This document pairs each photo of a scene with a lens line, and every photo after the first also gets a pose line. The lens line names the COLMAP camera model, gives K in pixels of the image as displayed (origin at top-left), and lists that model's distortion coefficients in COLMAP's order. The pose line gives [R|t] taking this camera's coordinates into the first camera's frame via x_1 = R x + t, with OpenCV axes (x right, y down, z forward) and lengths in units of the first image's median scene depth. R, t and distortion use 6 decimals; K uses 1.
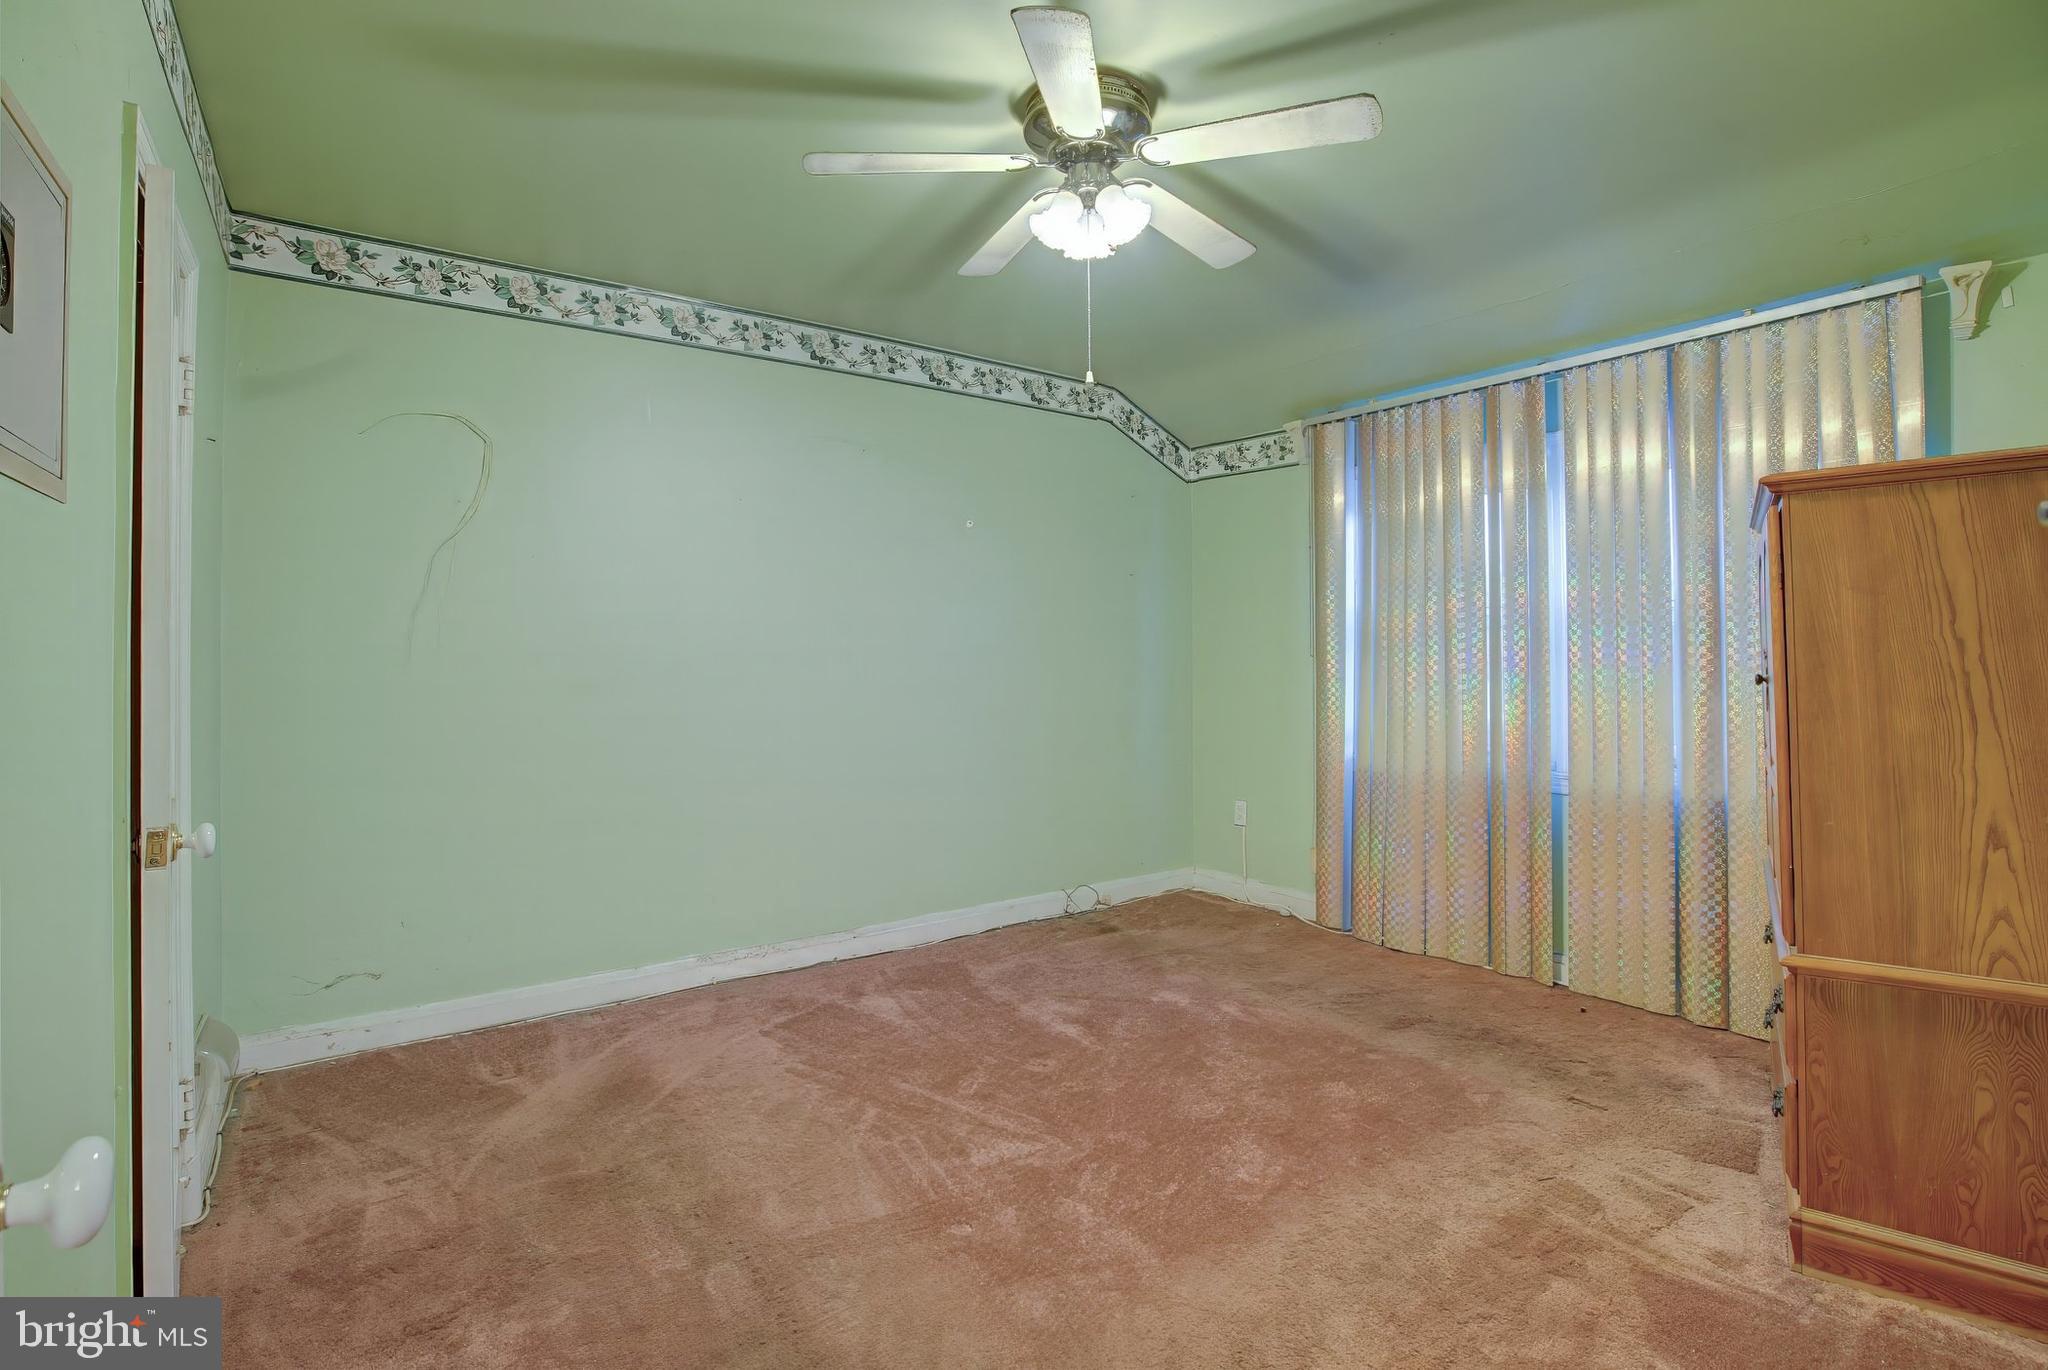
lens RADIAL K [[976.9, 0, 1025.9], [0, 976.9, 628.2], [0, 0, 1]] dist [-0.063838, 0.025512]
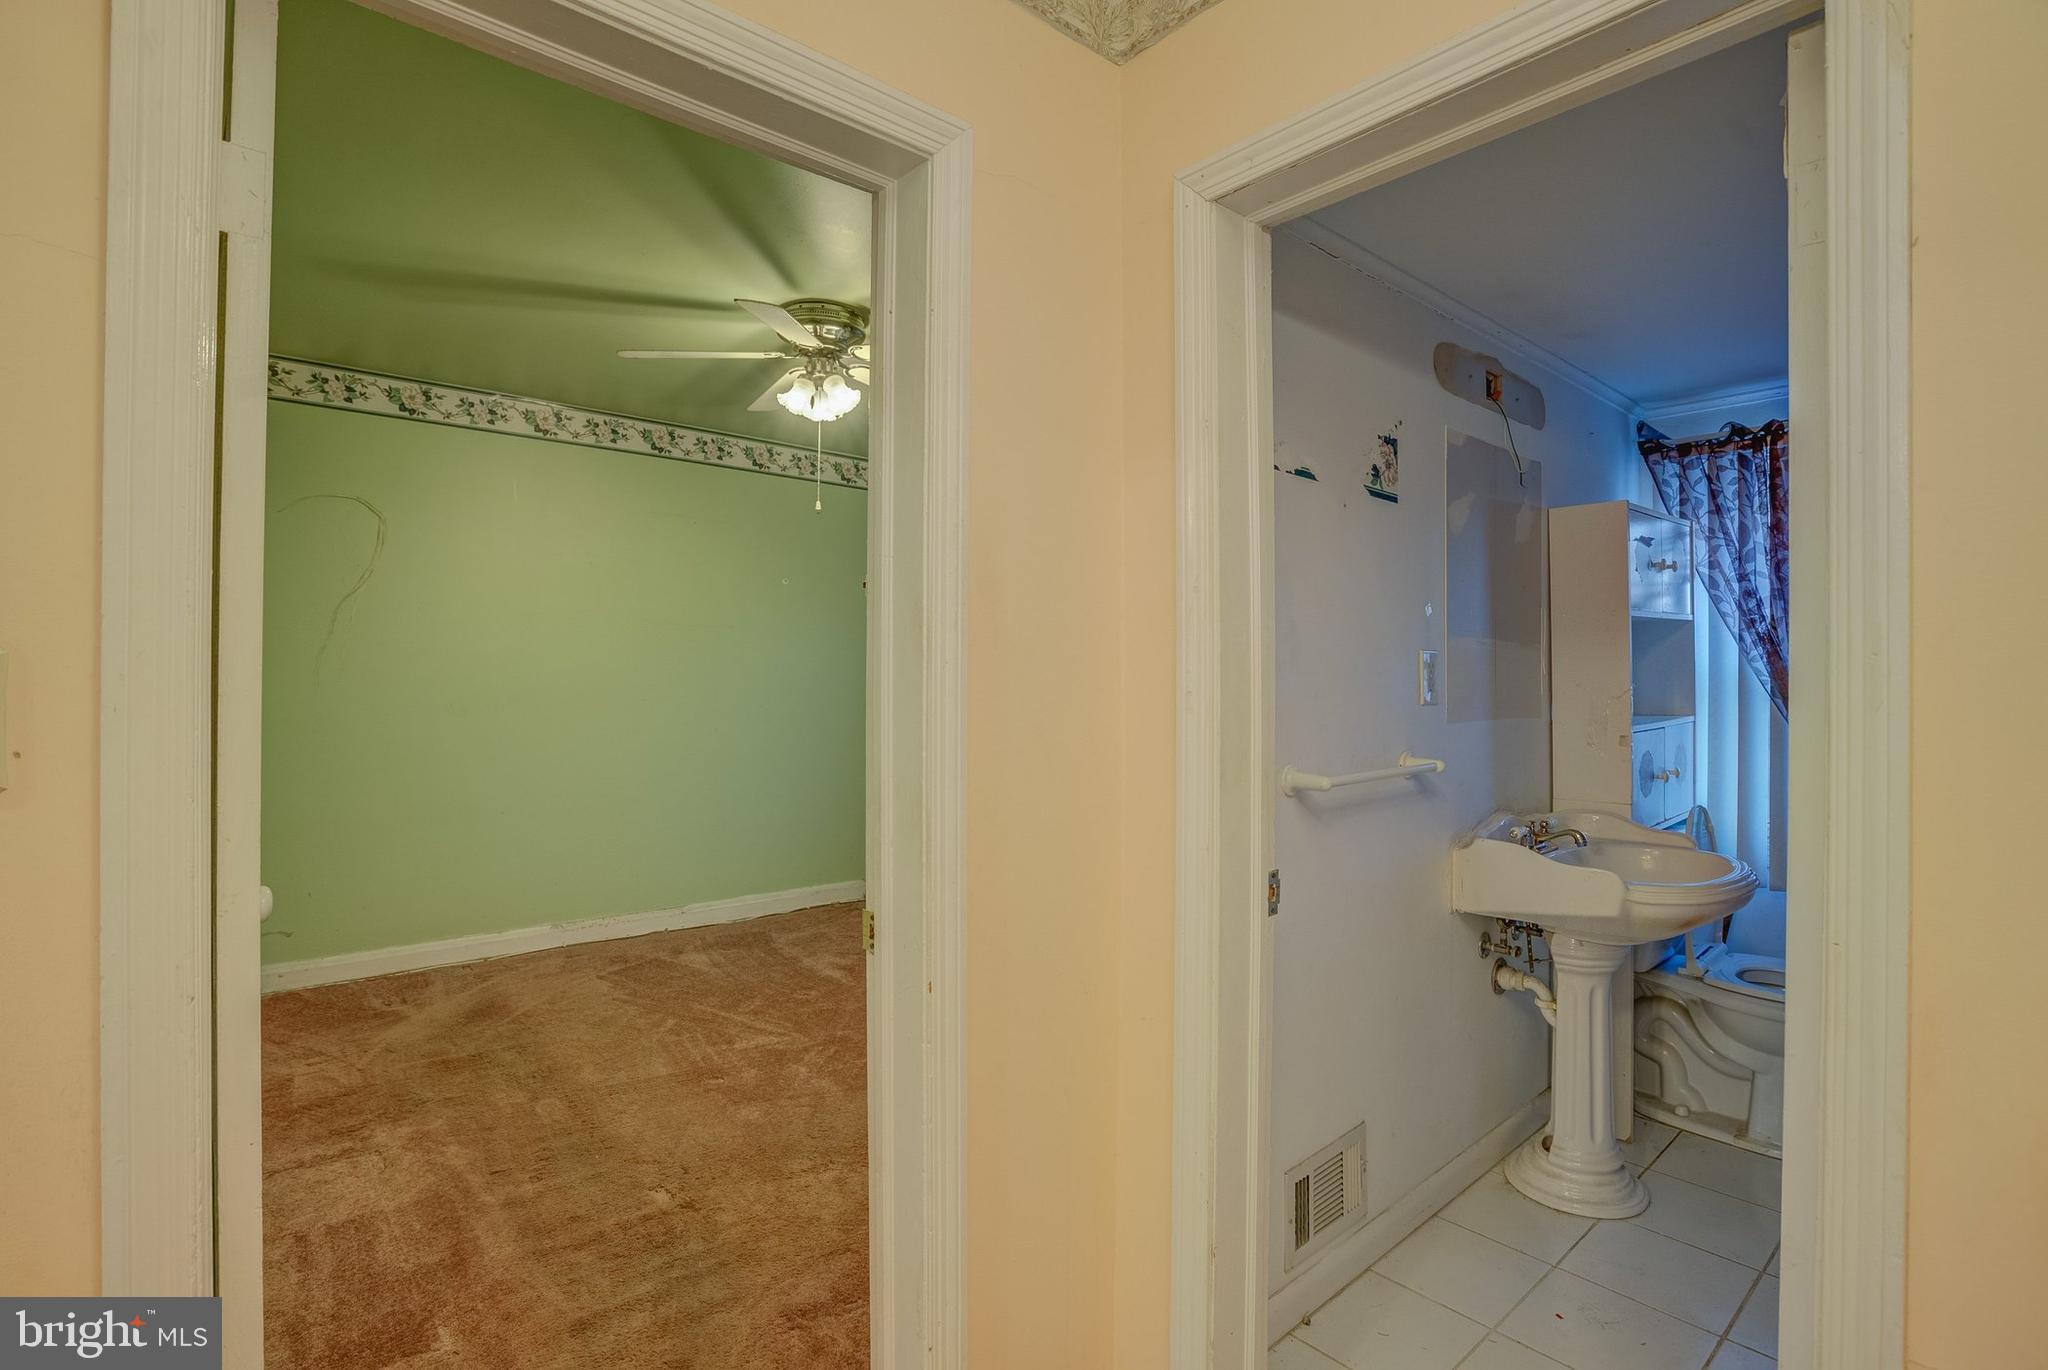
lens RADIAL K [[975.2, 0, 1010.7], [0, 975.2, 668.6], [0, 0, 1]] dist [-0.055200, 0.021612]
pose [[0.995954, 0.016405, 0.088358, 0.163854], [-0.017840, 0.999721, 0.015475, -0.028884], [-0.088080, -0.016988, 0.995969, -0.346854]]
